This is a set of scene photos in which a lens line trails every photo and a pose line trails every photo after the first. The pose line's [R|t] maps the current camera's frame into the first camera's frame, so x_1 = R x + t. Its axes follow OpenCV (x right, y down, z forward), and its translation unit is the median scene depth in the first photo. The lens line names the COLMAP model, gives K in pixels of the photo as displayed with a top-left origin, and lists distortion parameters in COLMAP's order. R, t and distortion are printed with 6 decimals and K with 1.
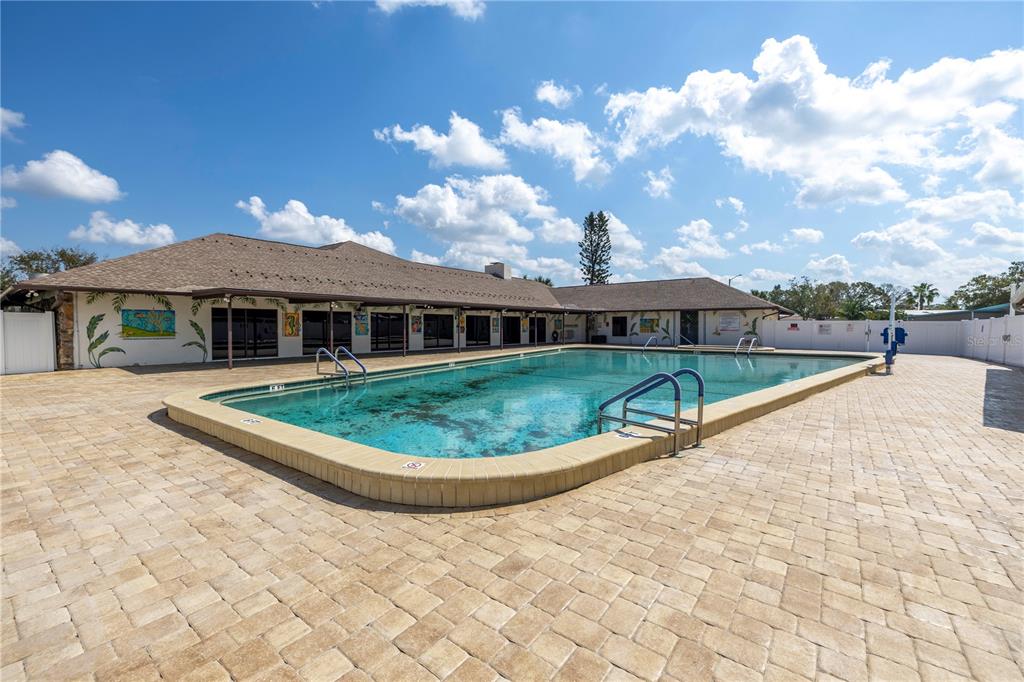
lens RADIAL K [[435.3, 0, 515.0], [0, 435.3, 334.6], [0, 0, 1]] dist [0.009779, 0.001251]
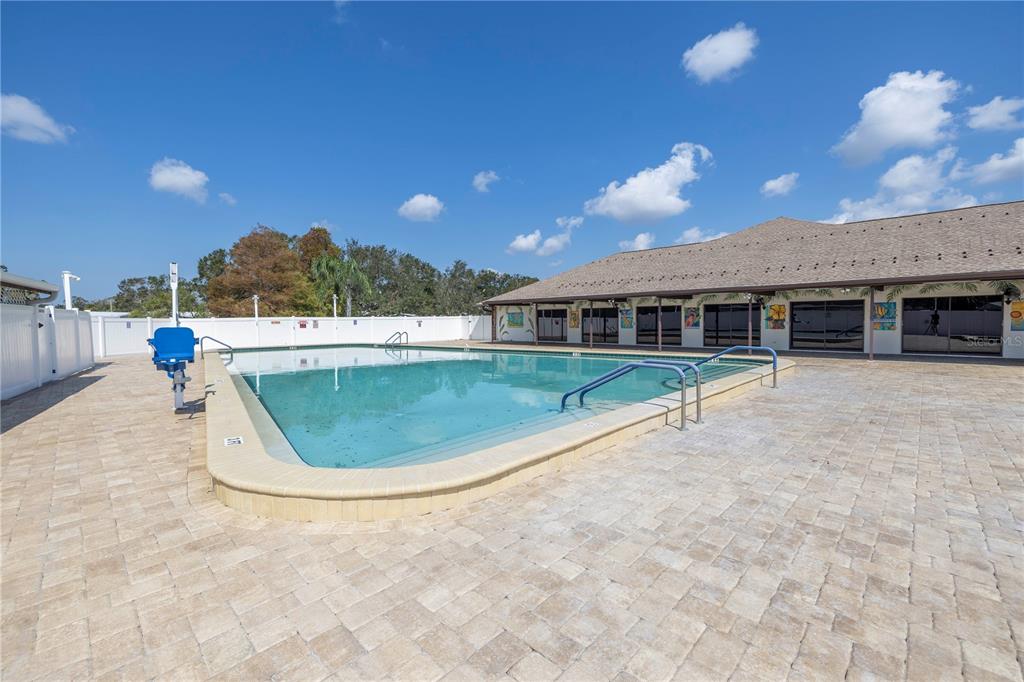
lens RADIAL K [[435.3, 0, 515.7], [0, 435.3, 335.9], [0, 0, 1]] dist [0.009779, 0.001251]
pose [[-0.131188, 0.035855, -0.990709, 0.676044], [-0.010236, 0.999243, 0.037519, -0.015463], [0.991305, 0.015063, -0.130722, 0.771455]]
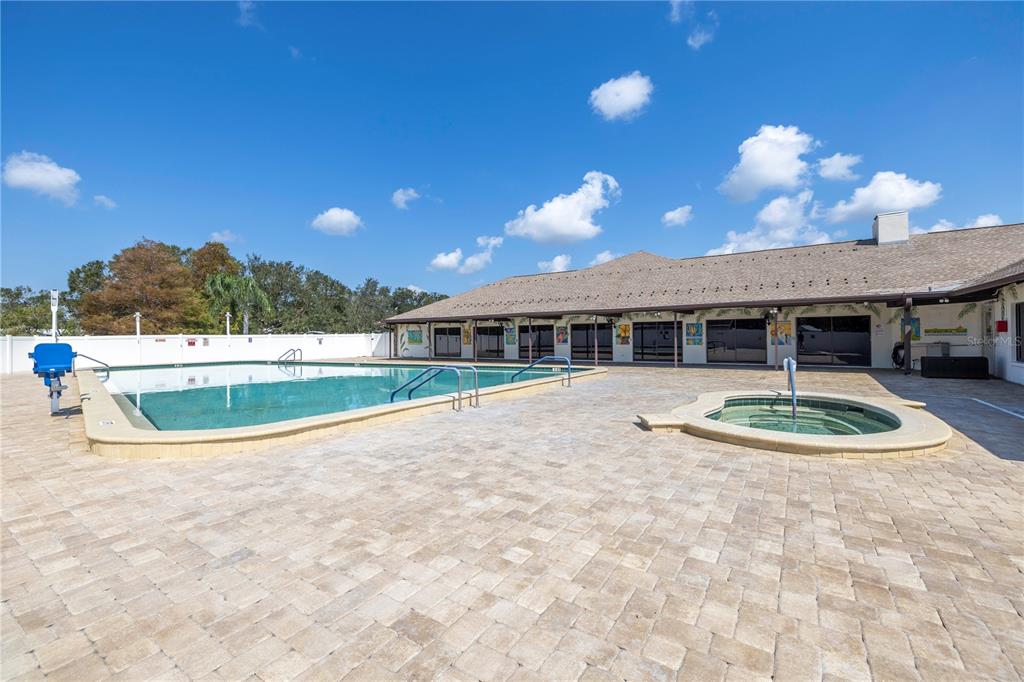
lens RADIAL K [[435.3, 0, 513.6], [0, 435.3, 344.4], [0, 0, 1]] dist [0.009779, 0.001251]
pose [[0.035462, 0.015003, -0.999258, 0.773820], [-0.008810, 0.999853, 0.014699, -0.015652], [0.999332, 0.008282, 0.035589, 0.856947]]
